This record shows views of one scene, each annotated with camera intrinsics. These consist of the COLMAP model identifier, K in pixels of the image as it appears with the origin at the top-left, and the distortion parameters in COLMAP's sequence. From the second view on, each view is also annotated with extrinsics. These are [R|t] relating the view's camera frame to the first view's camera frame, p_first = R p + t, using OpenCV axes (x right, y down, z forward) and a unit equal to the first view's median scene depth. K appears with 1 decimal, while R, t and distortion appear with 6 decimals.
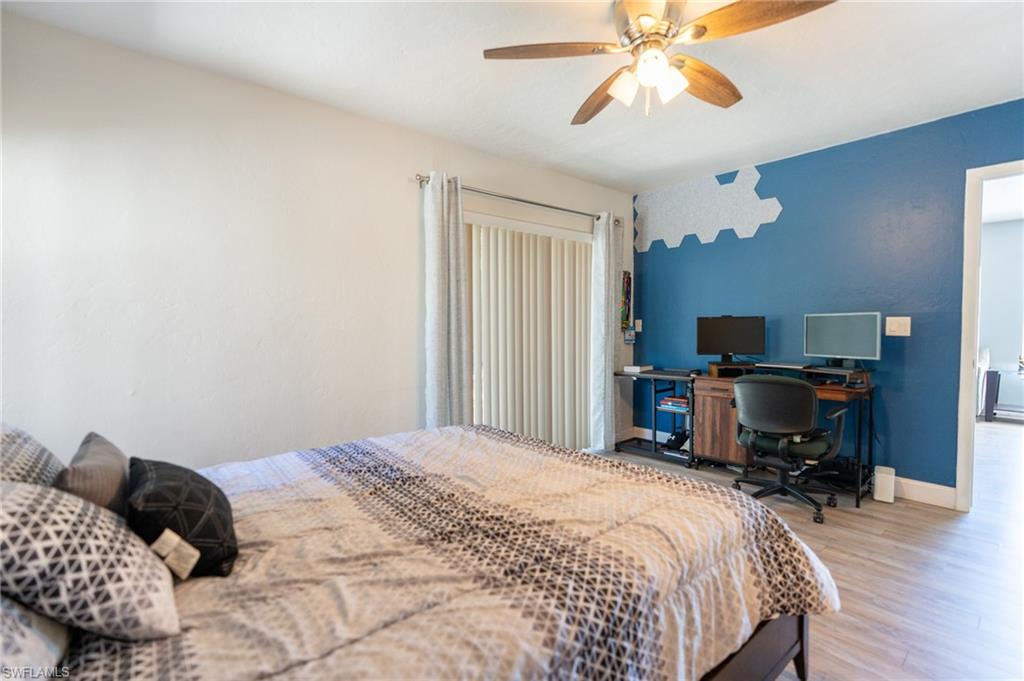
lens RADIAL K [[469.6, 0, 512.1], [0, 469.6, 334.6], [0, 0, 1]] dist [-0.006723, 0.002558]
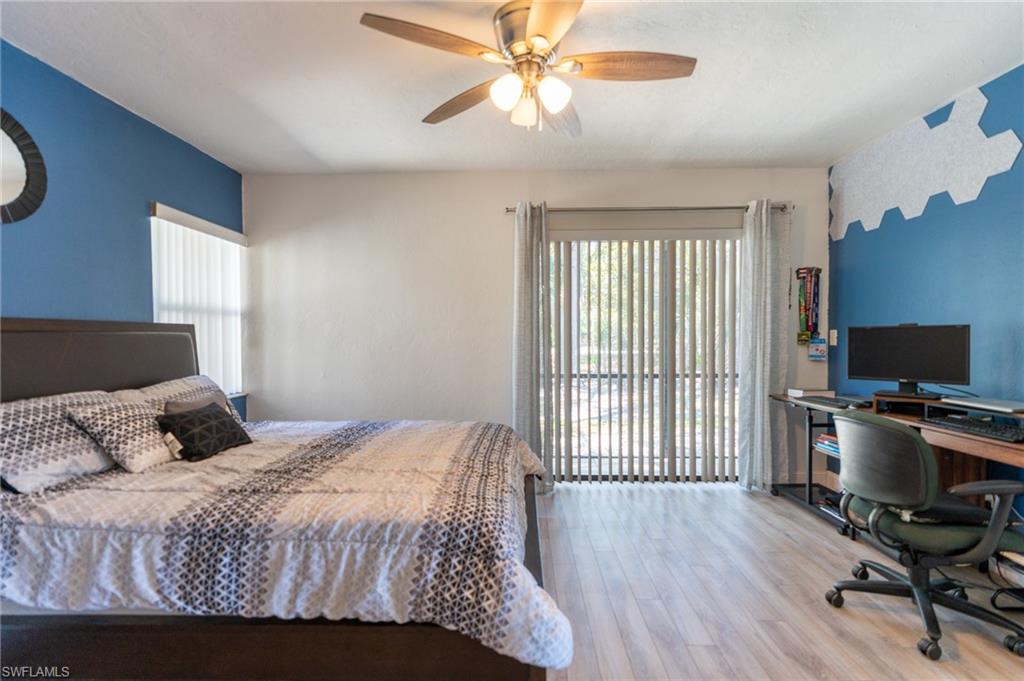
lens RADIAL K [[469.6, 0, 511.7], [0, 469.6, 336.6], [0, 0, 1]] dist [-0.006723, 0.002558]
pose [[0.743019, 0.006598, -0.669238, 0.460726], [-0.015743, 0.999847, -0.007620, -0.008148], [0.669085, 0.016198, 0.743009, 0.109969]]
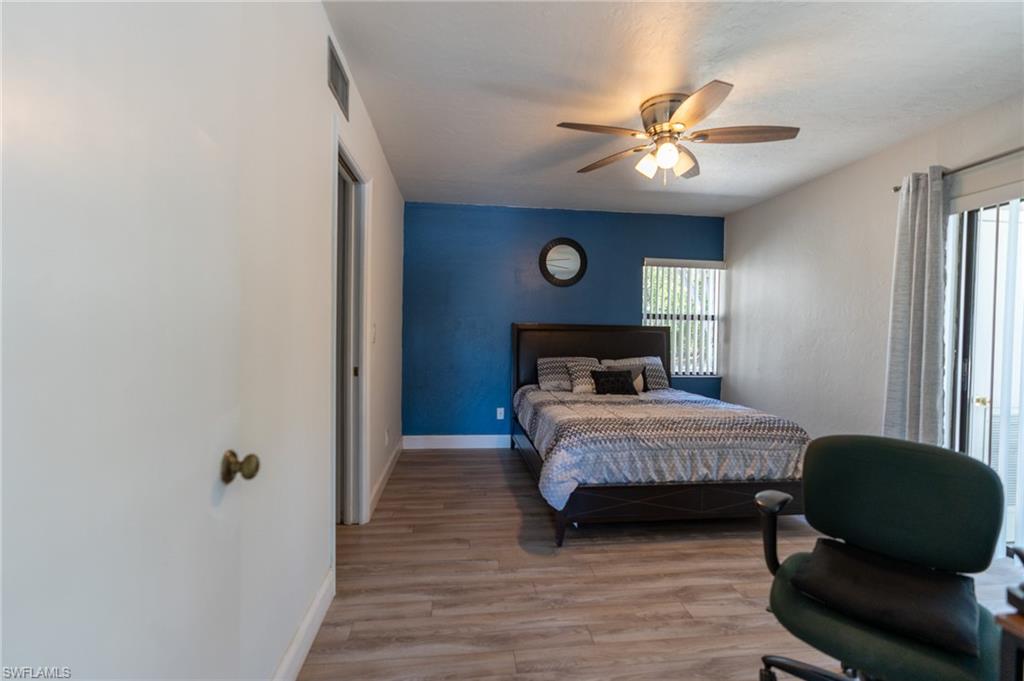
lens RADIAL K [[469.6, 0, 511.7], [0, 469.6, 333.2], [0, 0, 1]] dist [-0.006723, 0.002558]
pose [[-0.559052, 0.013227, -0.829027, 0.831265], [-0.029959, 0.998898, 0.036140, -0.040598], [0.828591, 0.045041, -0.558039, 0.678302]]
